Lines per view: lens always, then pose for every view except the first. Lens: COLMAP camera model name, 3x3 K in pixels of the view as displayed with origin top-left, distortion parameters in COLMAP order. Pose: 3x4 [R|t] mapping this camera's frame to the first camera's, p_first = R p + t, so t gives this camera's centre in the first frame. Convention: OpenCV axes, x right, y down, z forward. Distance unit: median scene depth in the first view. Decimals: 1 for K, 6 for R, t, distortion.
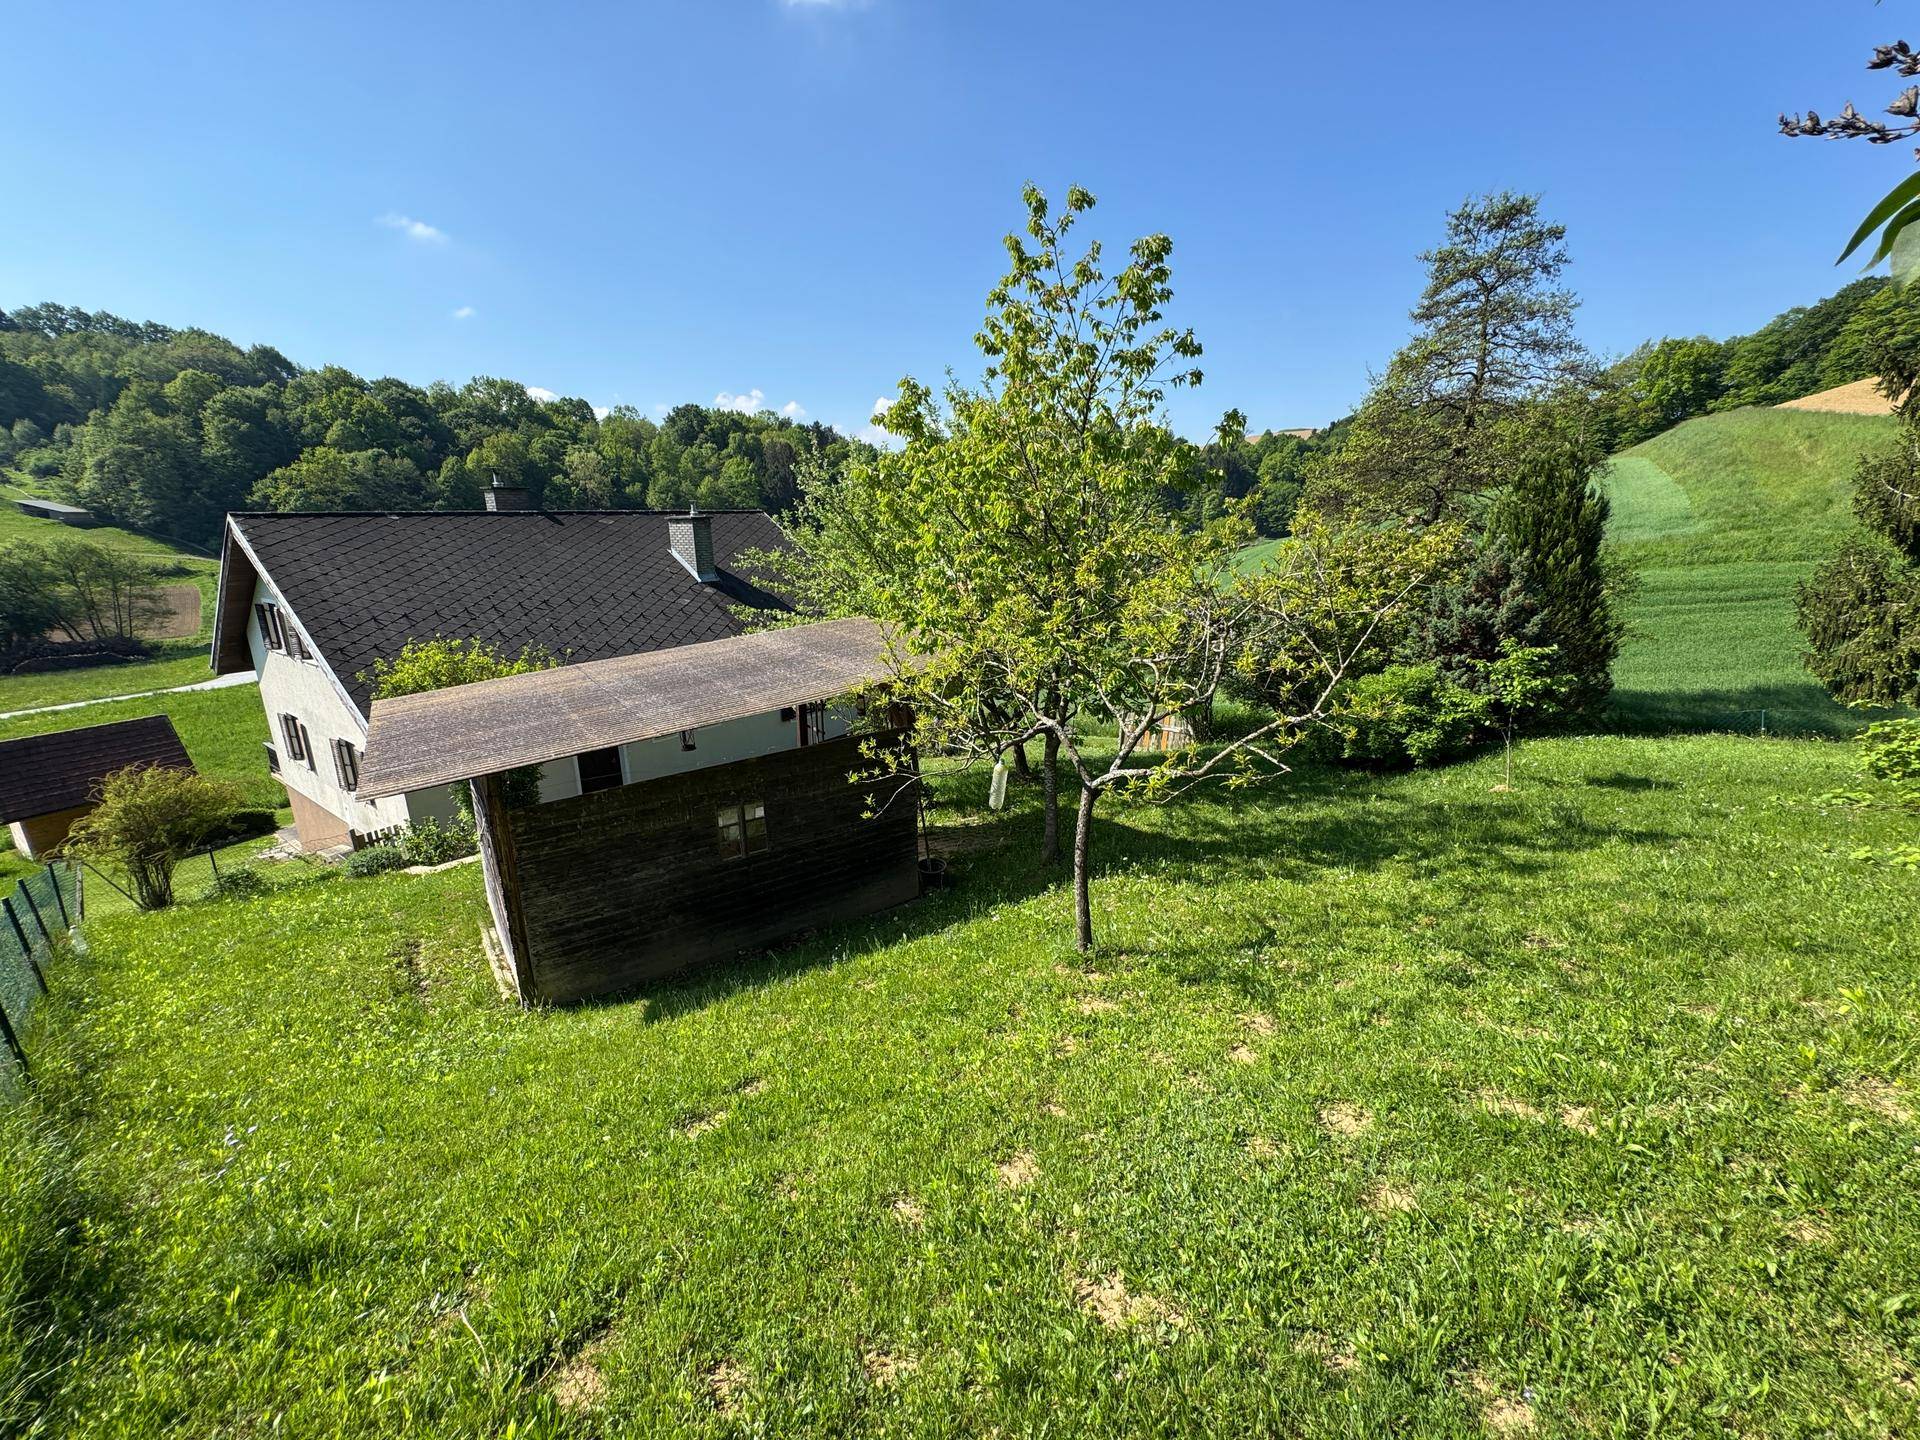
lens RADIAL K [[766.4, 0, 956.3], [0, 766.4, 722.0], [0, 0, 1]] dist [-0.003197, 0.000378]
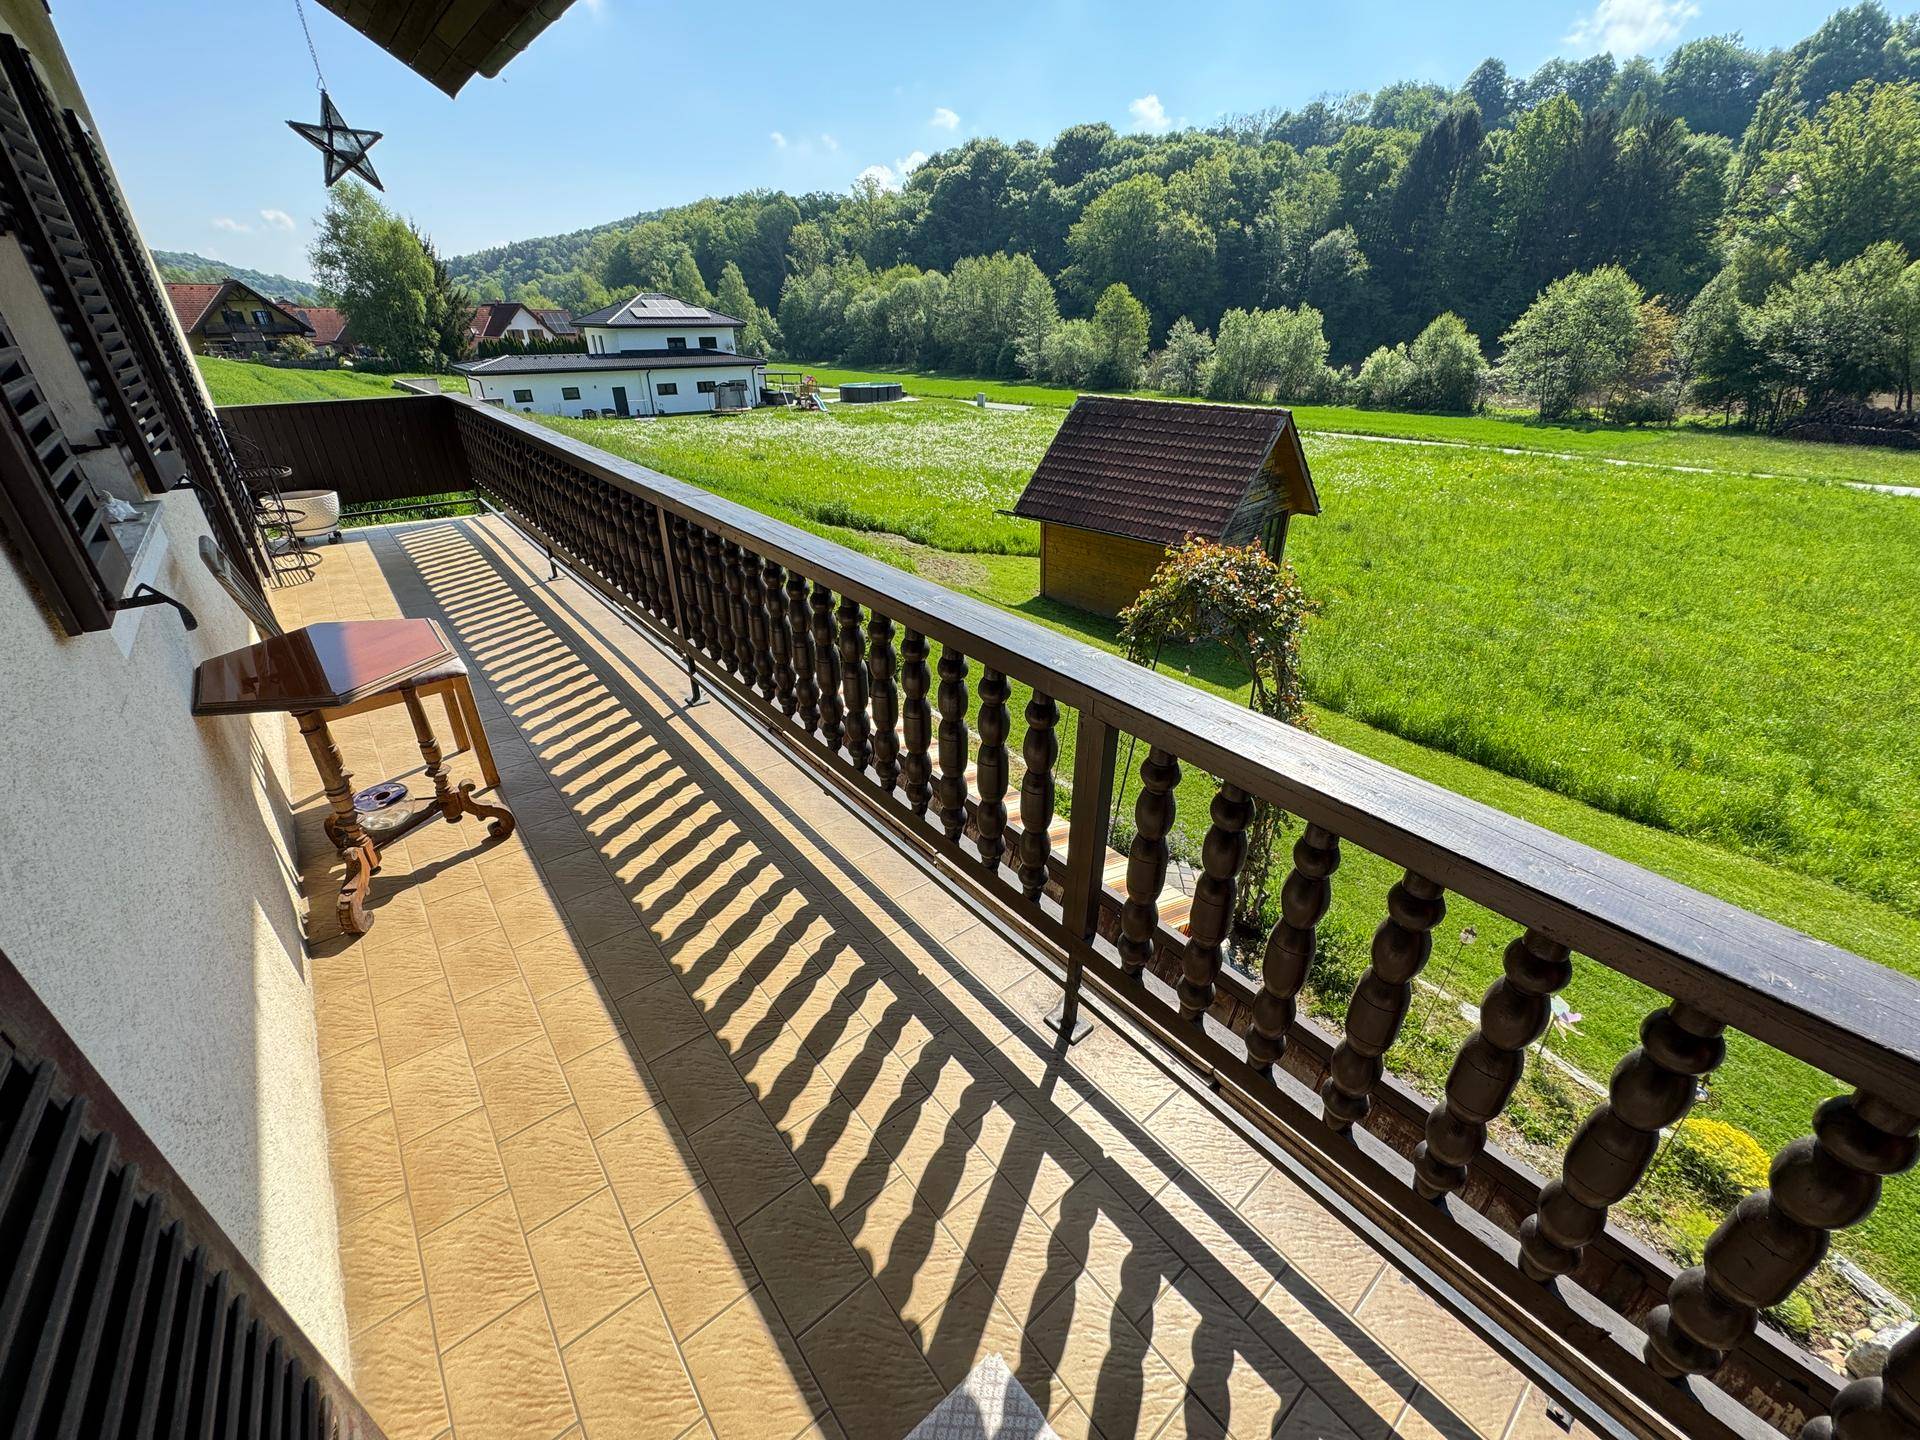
lens RADIAL K [[766.4, 0, 957.2], [0, 766.4, 720.7], [0, 0, 1]] dist [-0.003197, 0.000378]
pose [[-0.244779, 0.465379, -0.850591, -0.091258], [-0.252463, 0.816425, 0.519338, -0.008790], [0.936133, 0.341866, -0.082353, 0.169672]]
